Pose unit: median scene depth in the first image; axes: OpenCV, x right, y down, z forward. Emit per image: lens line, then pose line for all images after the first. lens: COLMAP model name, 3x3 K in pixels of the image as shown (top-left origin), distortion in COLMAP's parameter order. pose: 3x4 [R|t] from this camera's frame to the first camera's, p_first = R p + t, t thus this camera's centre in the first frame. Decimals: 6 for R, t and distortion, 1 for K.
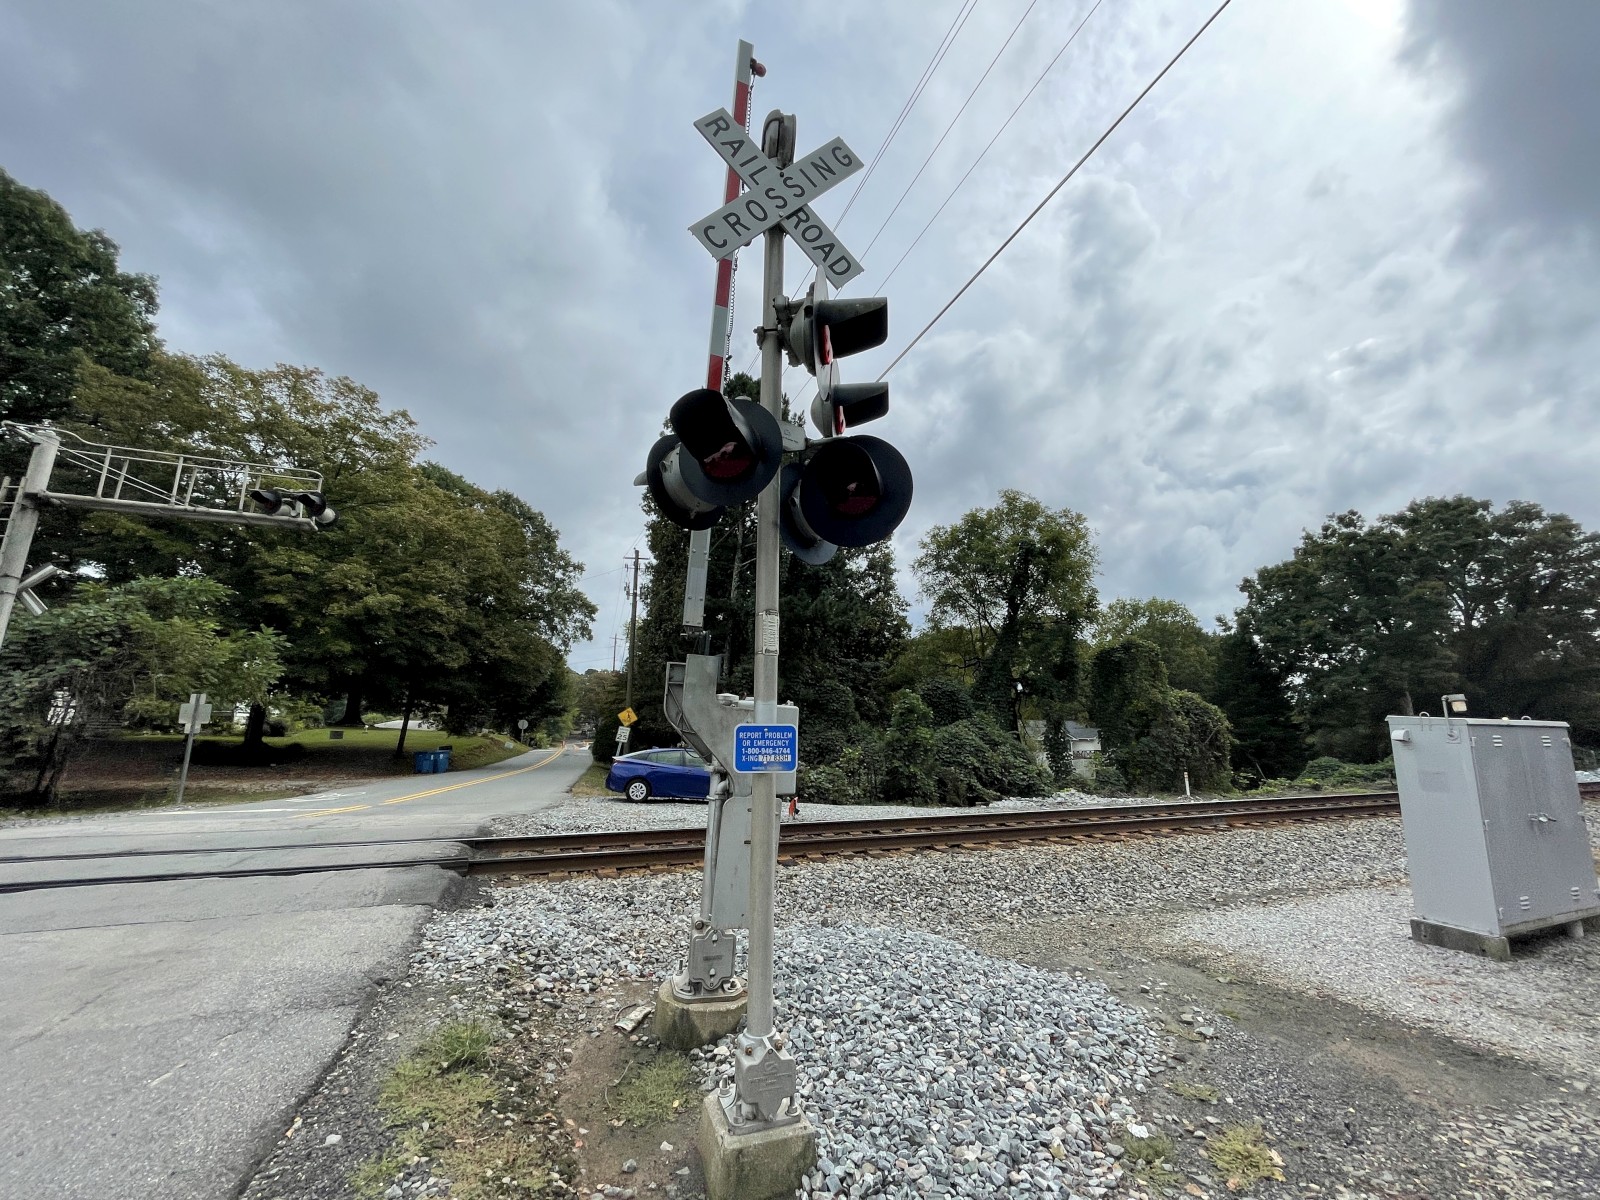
lens RADIAL K [[643.4, 0, 800.0], [0, 643.4, 600.0], [0, 0, 1]] dist [-0.002410, -0.000009]
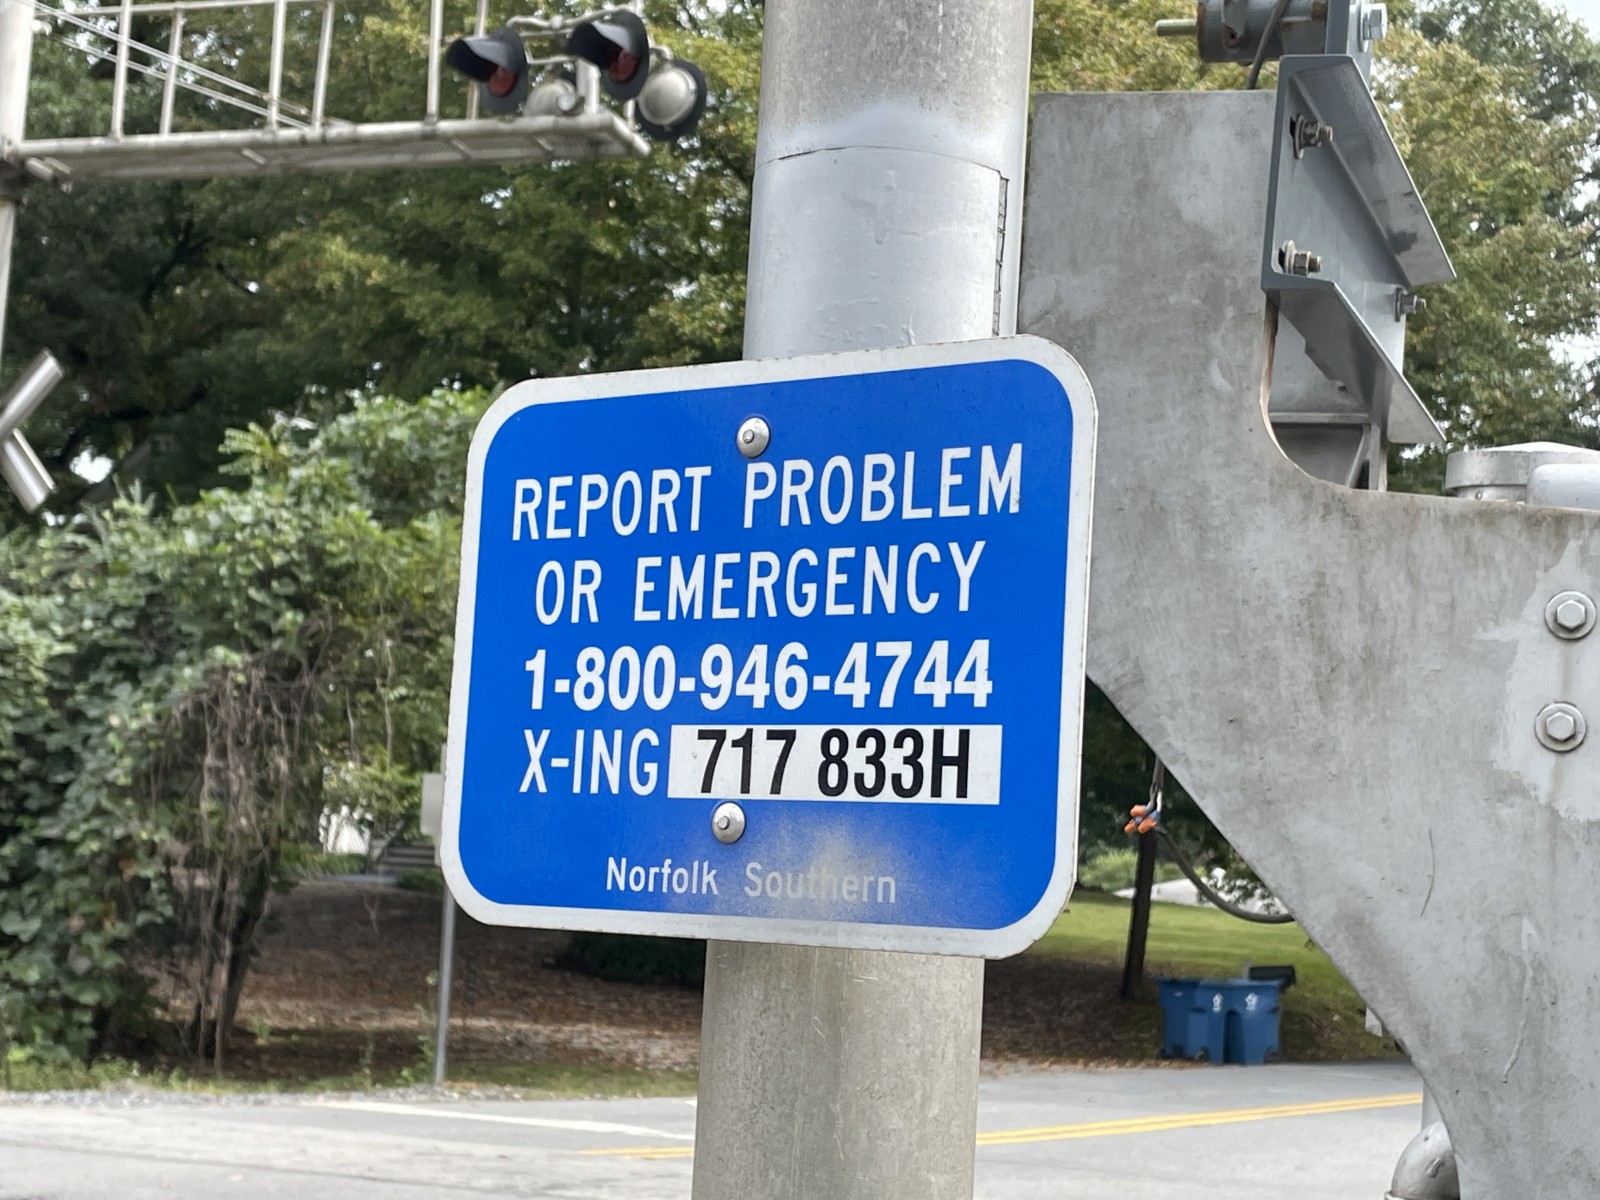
lens RADIAL K [[2578.1, 0, 803.8], [0, 2578.1, 632.3], [0, 0, 1]] dist [0.072442, 0.068212]
pose [[0.740599, -0.034383, -0.671067, 0.041278], [0.085822, 0.995351, 0.043716, 0.050023], [0.666444, -0.089968, 0.740107, 0.176521]]
